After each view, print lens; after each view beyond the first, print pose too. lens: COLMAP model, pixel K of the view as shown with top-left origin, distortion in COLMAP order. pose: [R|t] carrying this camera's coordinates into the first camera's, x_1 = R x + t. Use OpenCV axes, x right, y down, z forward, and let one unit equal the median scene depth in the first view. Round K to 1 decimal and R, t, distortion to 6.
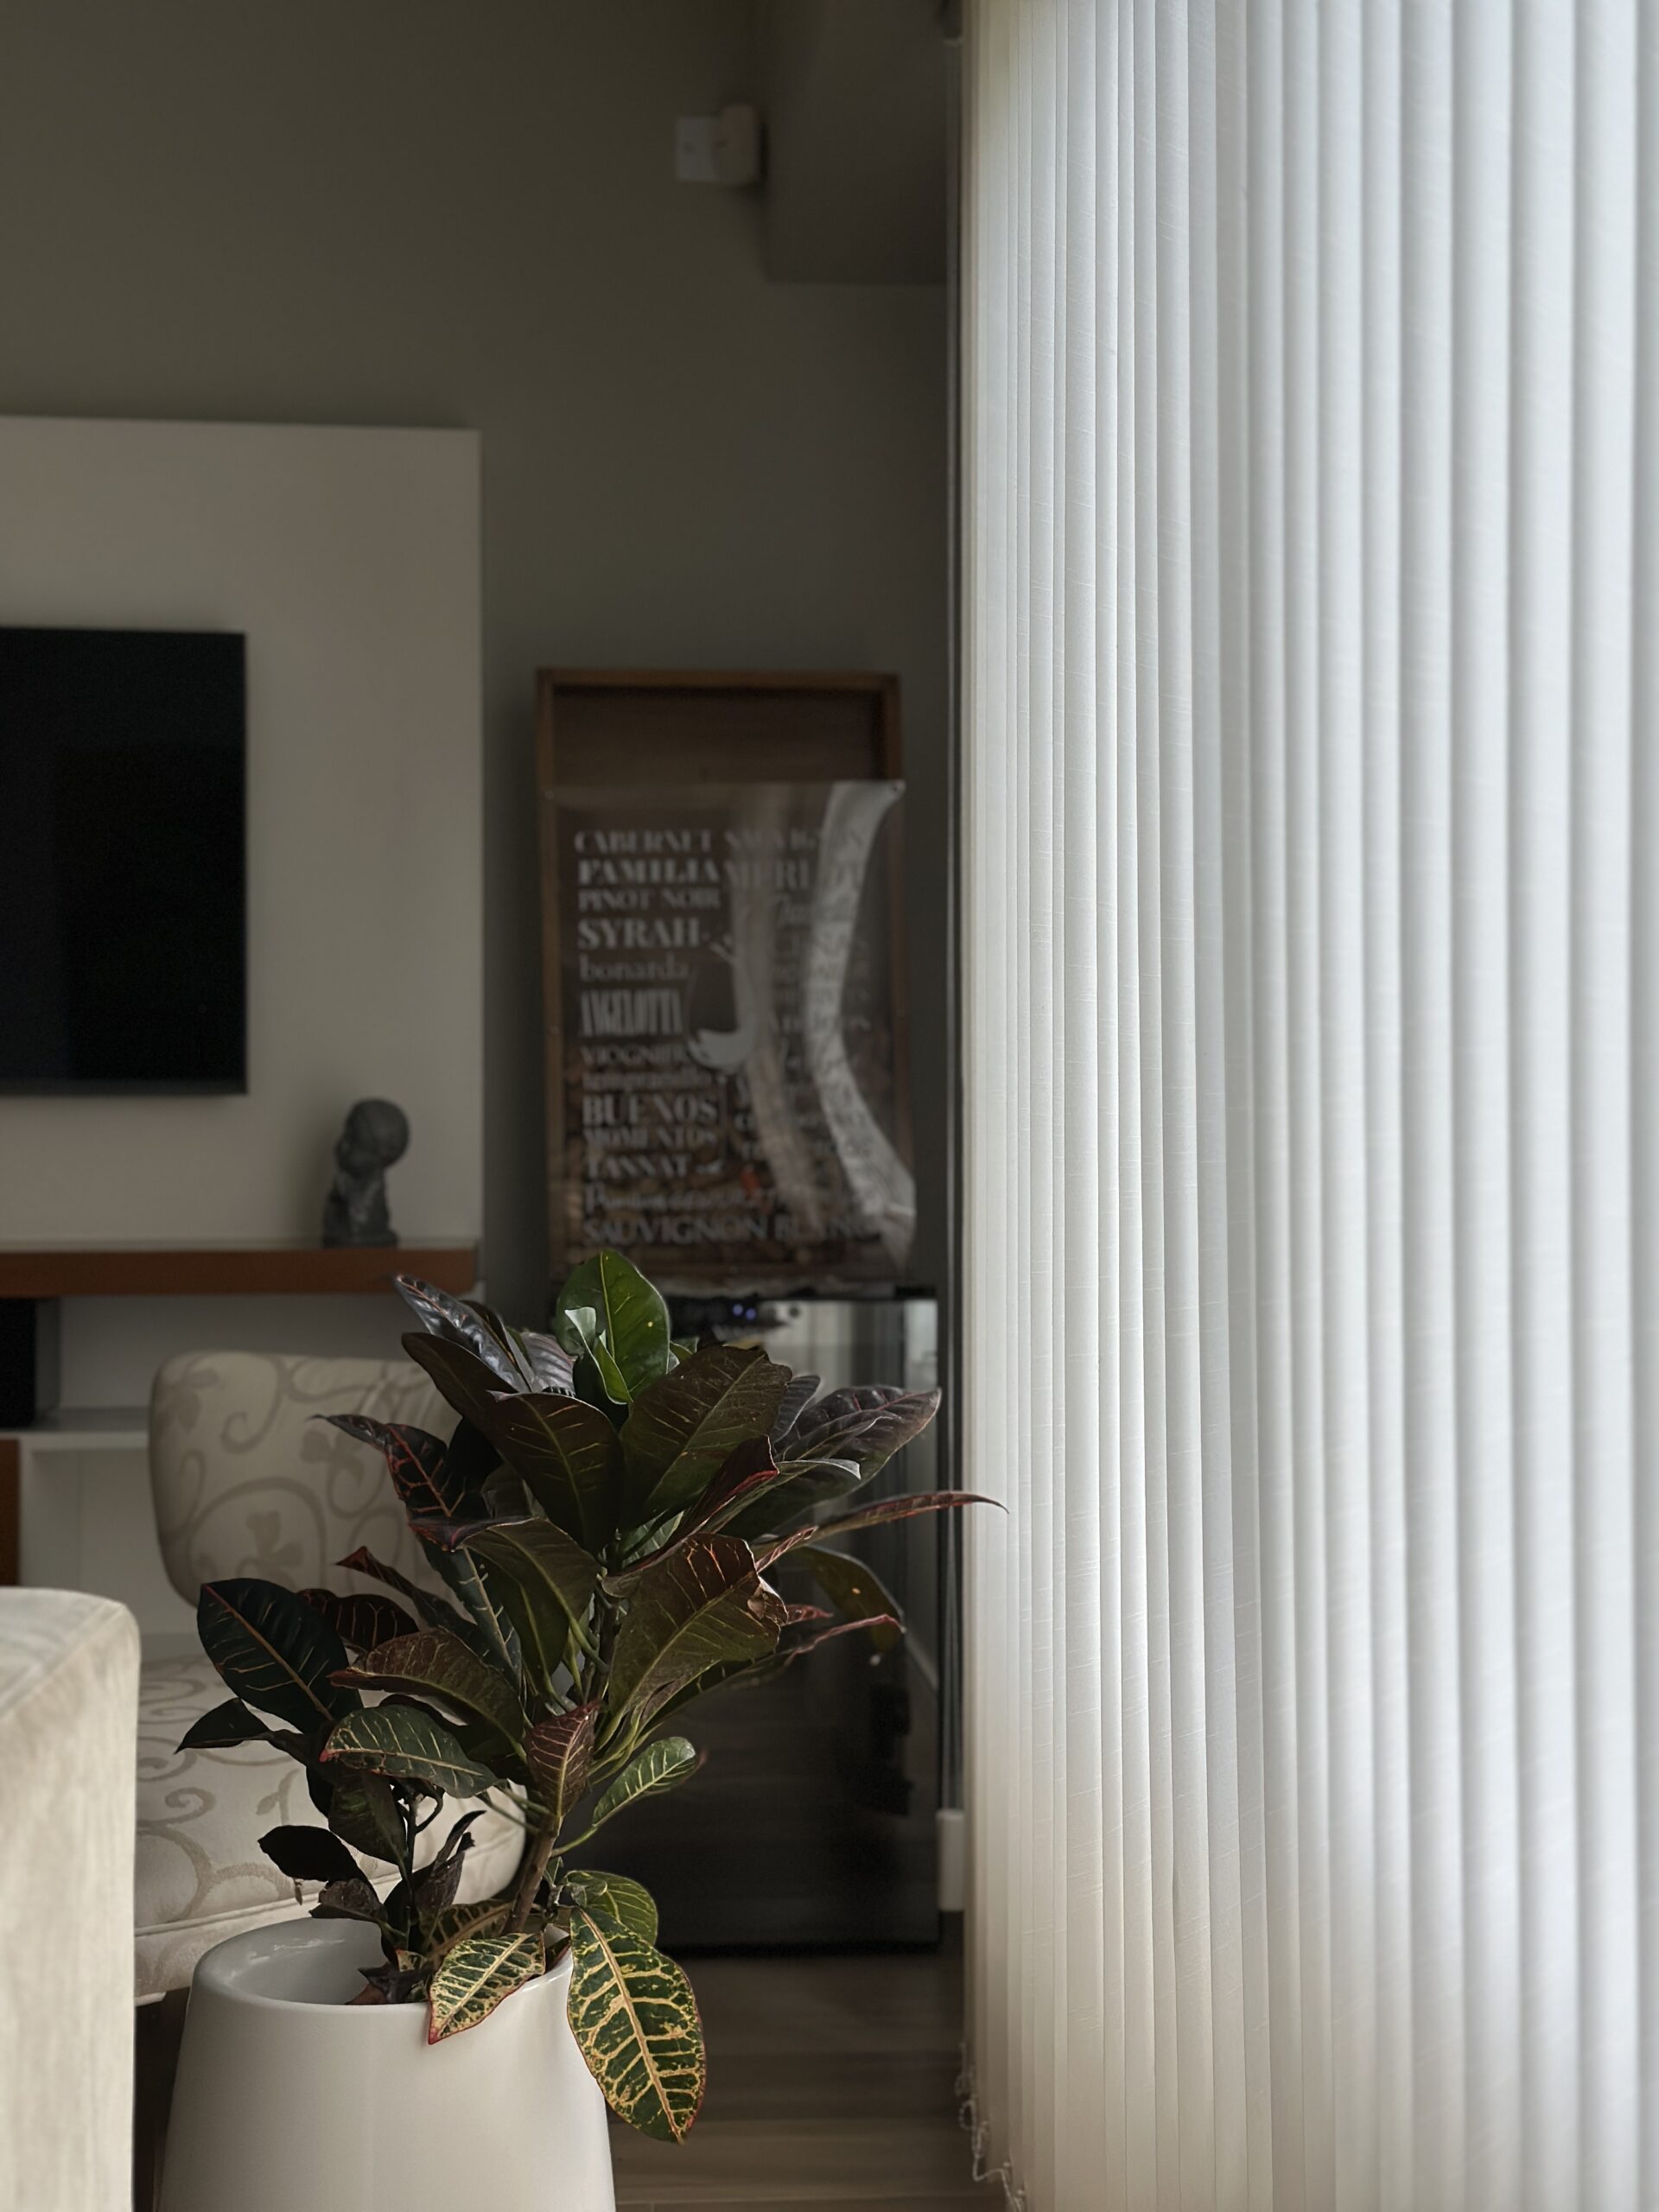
lens RADIAL K [[3184.7, 0, 851.5], [0, 3184.7, 1109.3], [0, 0, 1]] dist [0.151978, 0.000000]
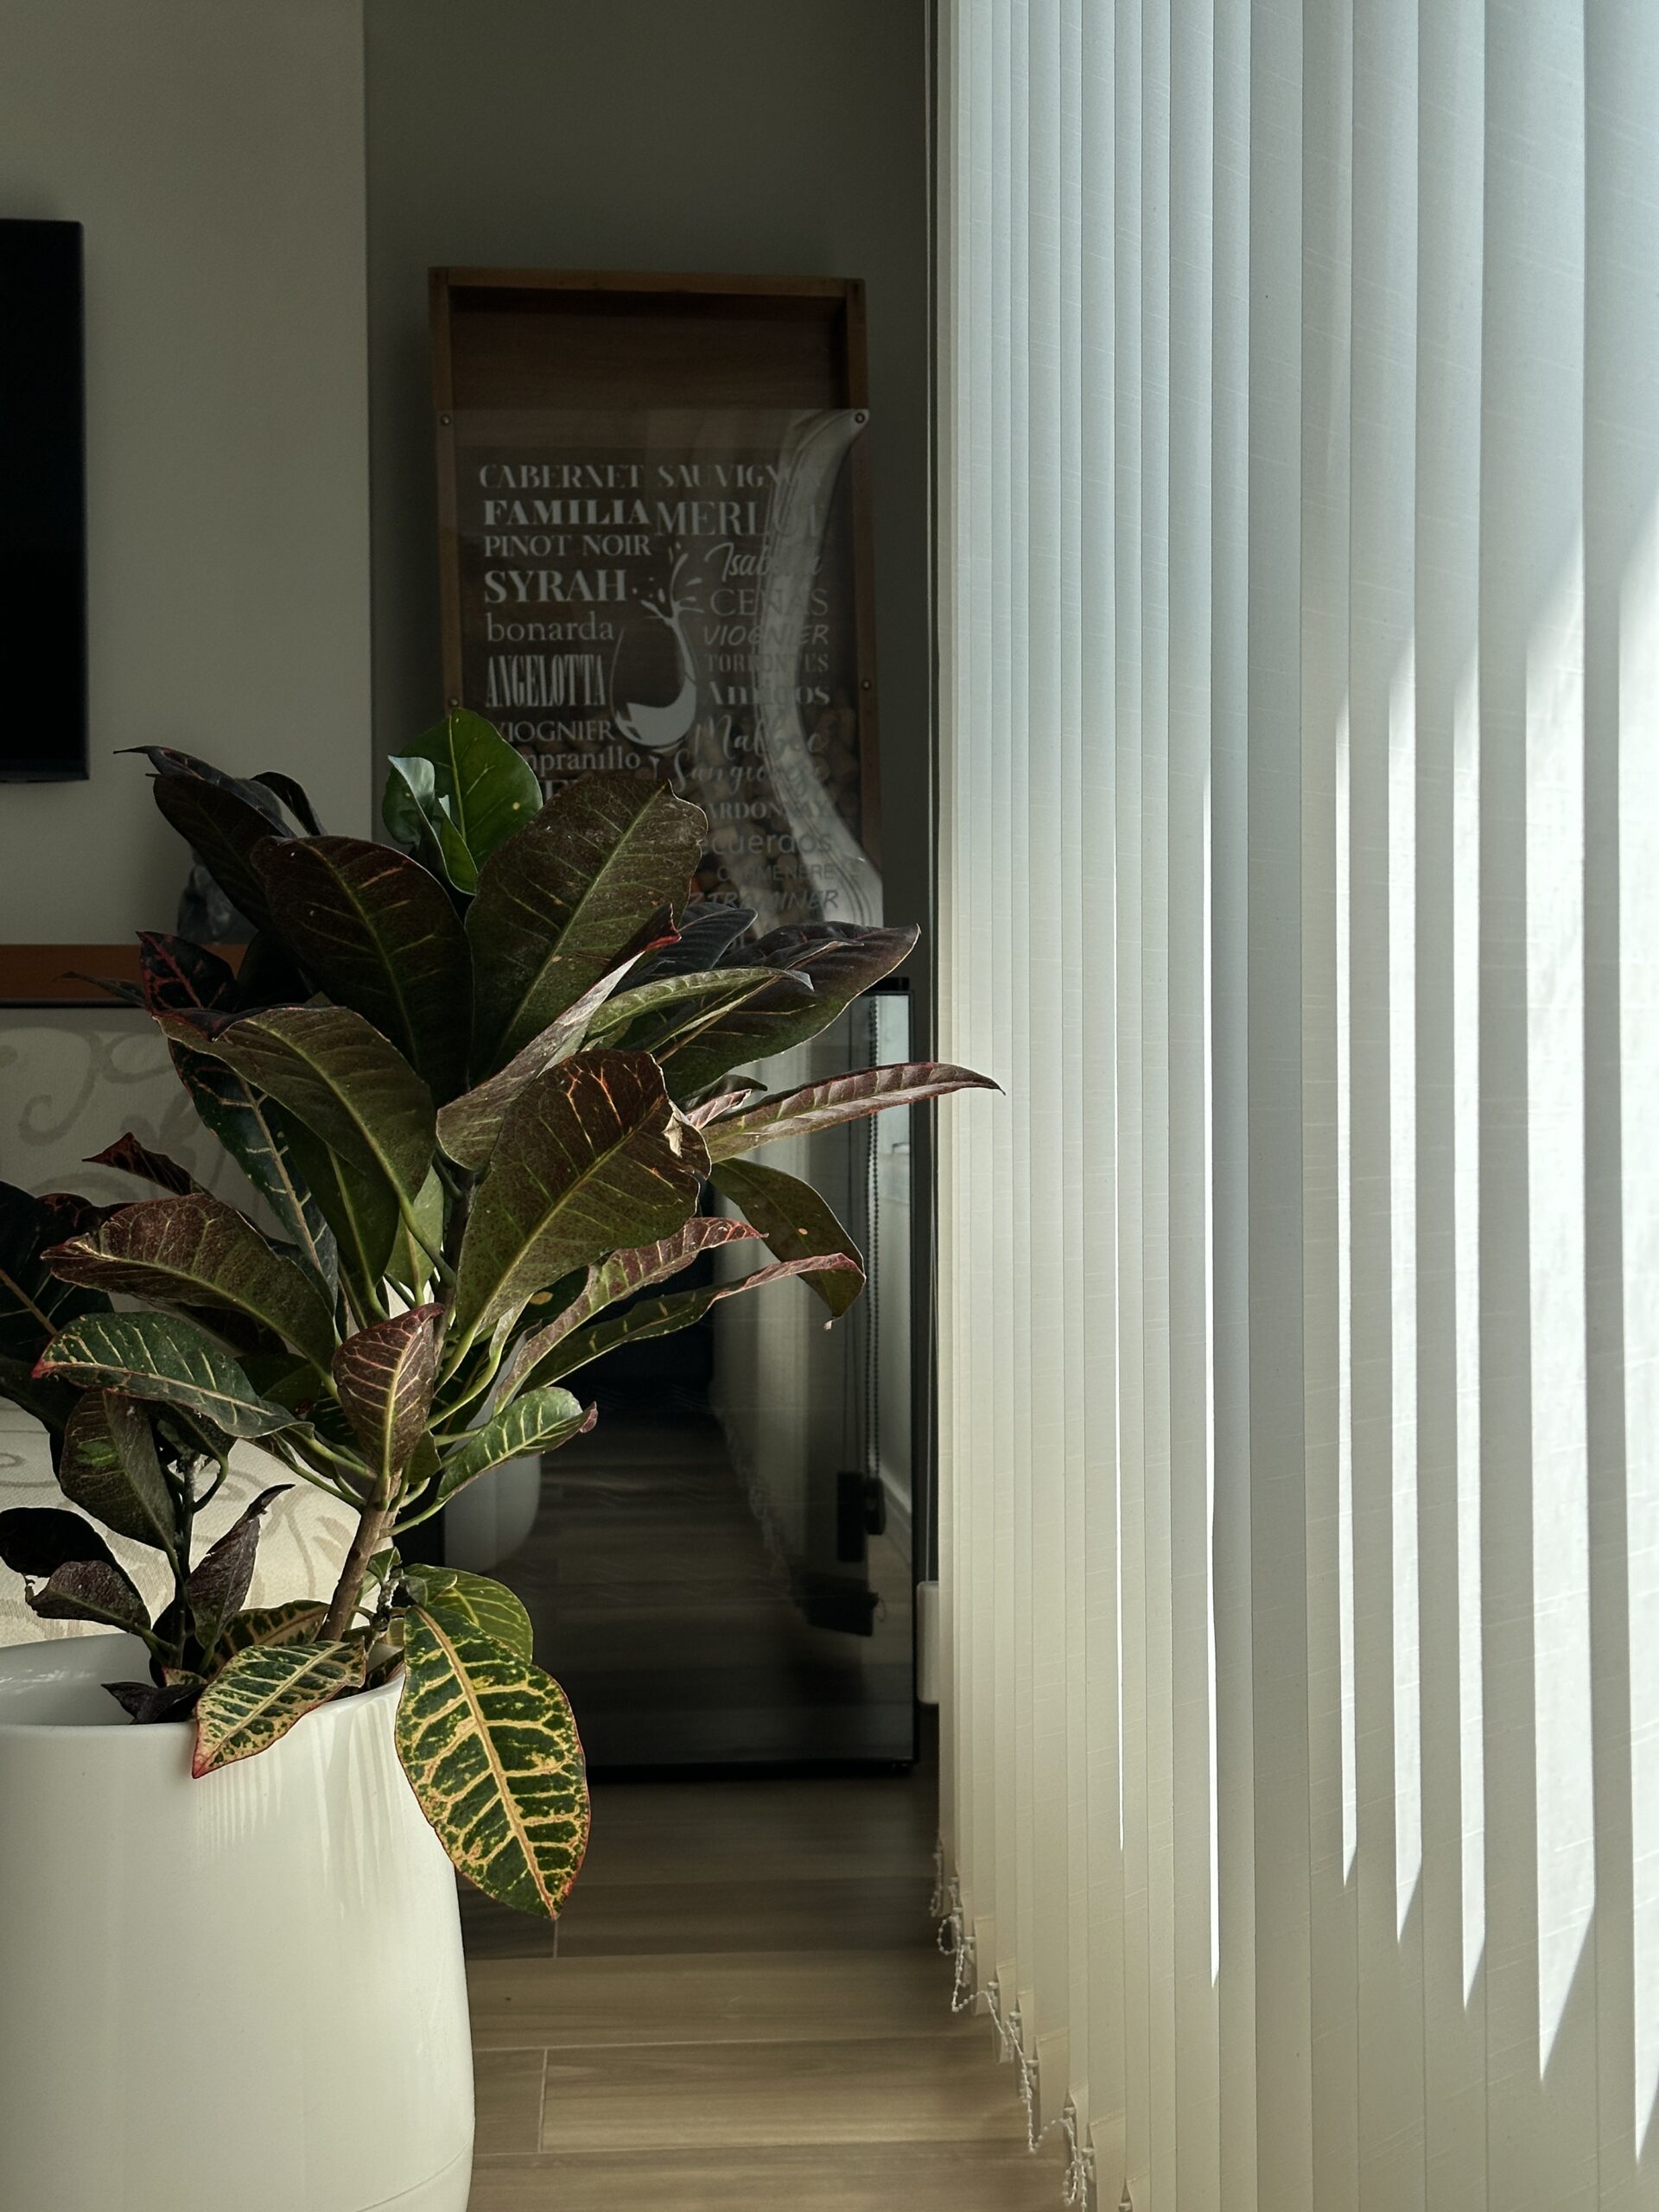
lens RADIAL K [[3184.7, 0, 880.8], [0, 3184.7, 1061.5], [0, 0, 1]] dist [0.151978, 0.000000]
pose [[0.999827, -0.001023, 0.018587, 0.005784], [0.001030, 0.999999, -0.000382, 0.120711], [-0.018586, 0.000402, 0.999827, 0.265483]]
